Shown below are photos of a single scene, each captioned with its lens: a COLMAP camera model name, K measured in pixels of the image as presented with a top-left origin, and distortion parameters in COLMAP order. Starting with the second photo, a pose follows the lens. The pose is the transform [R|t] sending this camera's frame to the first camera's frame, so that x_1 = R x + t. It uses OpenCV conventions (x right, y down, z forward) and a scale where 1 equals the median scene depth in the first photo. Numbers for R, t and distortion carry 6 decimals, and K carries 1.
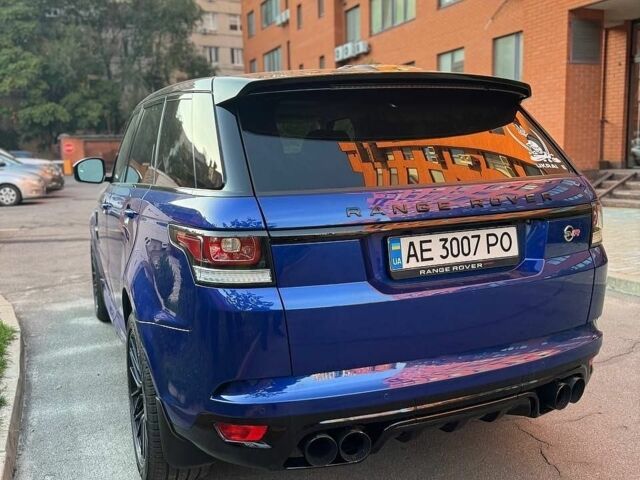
lens RADIAL K [[594.0, 0, 320.0], [0, 594.0, 240.0], [0, 0, 1]] dist [0.140176, -0.260872]
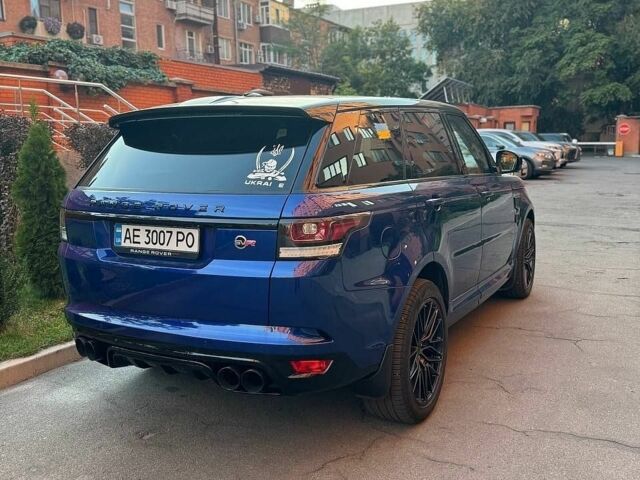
lens RADIAL K [[594.0, 0, 320.0], [0, 594.0, 240.0], [0, 0, 1]] dist [0.140176, -0.260872]
pose [[0.604005, 0.138956, -0.784773, 1.506295], [-0.111307, 0.989740, 0.089580, -0.144575], [0.789170, 0.033244, 0.613275, 0.448868]]
